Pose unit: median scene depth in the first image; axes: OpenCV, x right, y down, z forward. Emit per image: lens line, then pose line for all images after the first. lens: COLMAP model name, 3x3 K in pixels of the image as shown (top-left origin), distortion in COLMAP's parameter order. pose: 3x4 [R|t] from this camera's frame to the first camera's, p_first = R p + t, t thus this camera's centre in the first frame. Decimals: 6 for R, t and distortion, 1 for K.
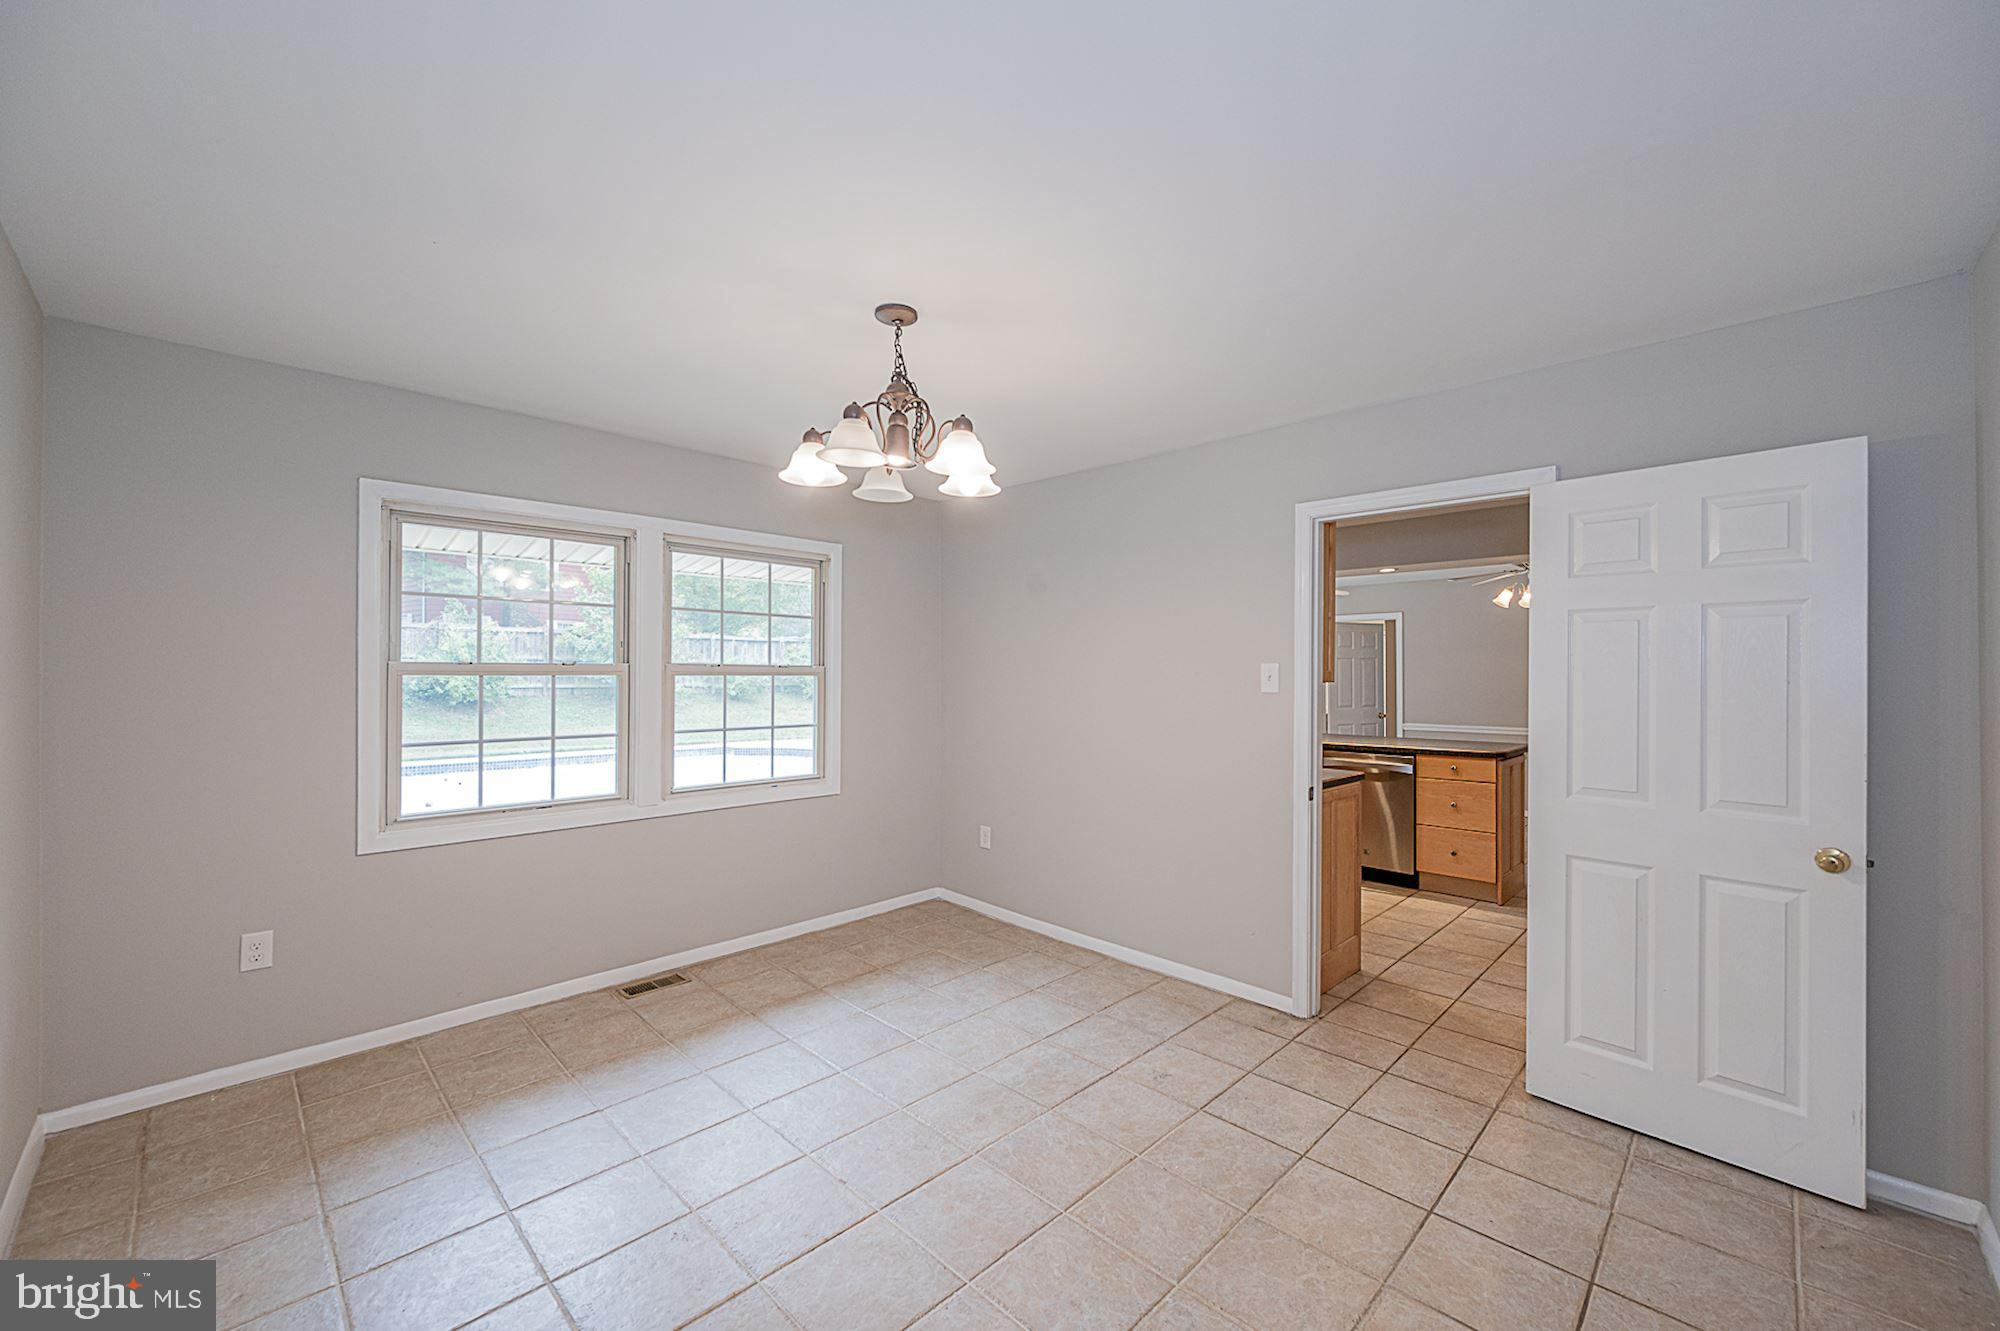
lens RADIAL K [[796.1, 0, 1002.0], [0, 796.1, 672.6], [0, 0, 1]] dist [-0.001593, -0.000456]
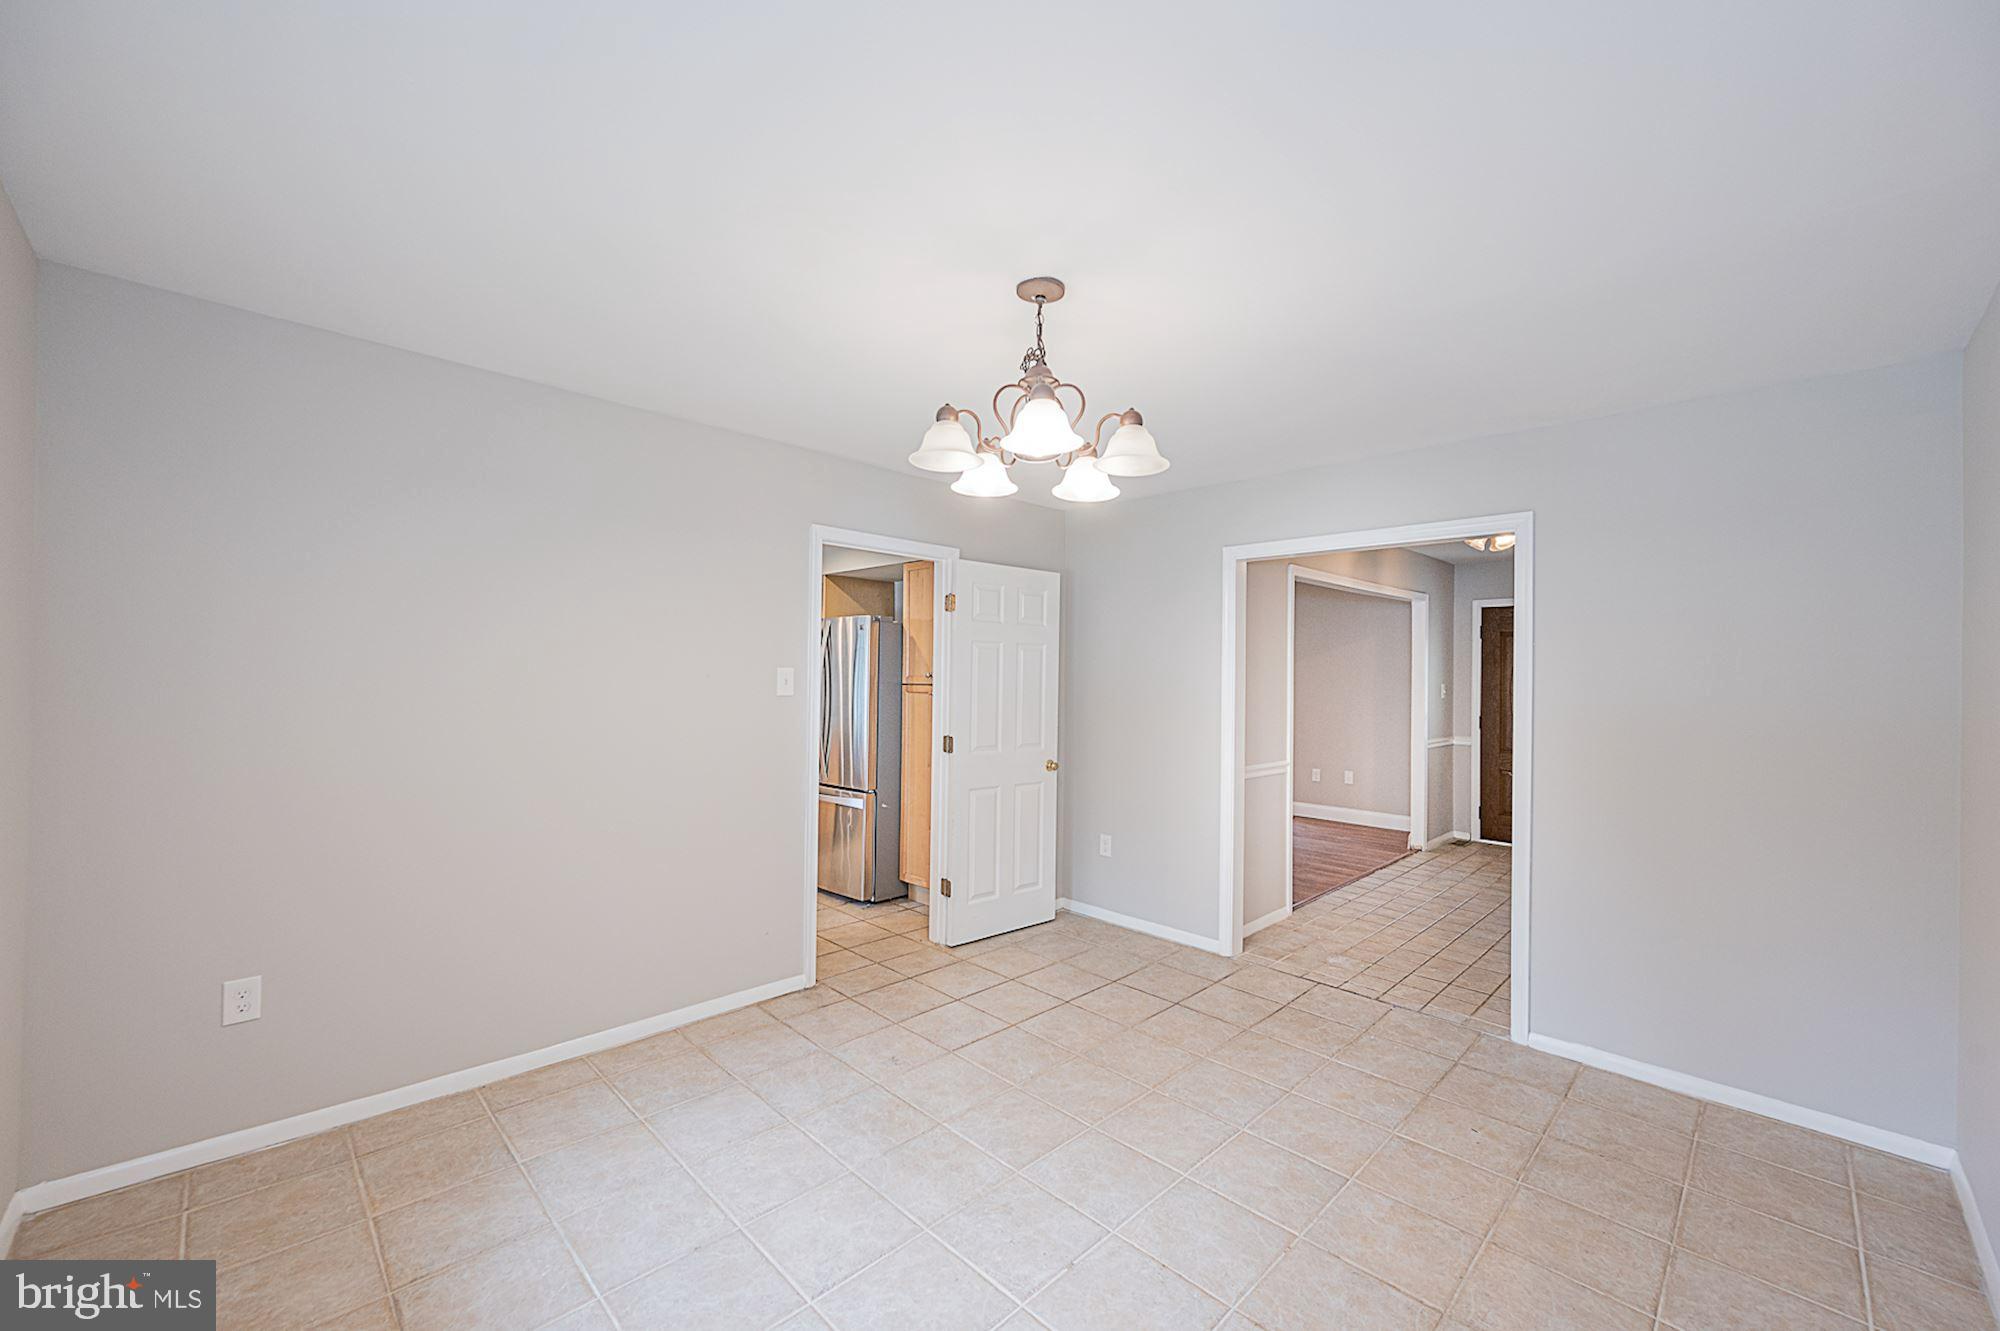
lens RADIAL K [[796.1, 0, 1002.0], [0, 796.1, 672.6], [0, 0, 1]] dist [-0.001593, -0.000456]
pose [[0.004512, -0.005709, 0.999974, -0.777144], [-0.015354, 0.999865, 0.005778, -0.017633], [-0.999872, -0.015379, 0.004424, 0.777369]]
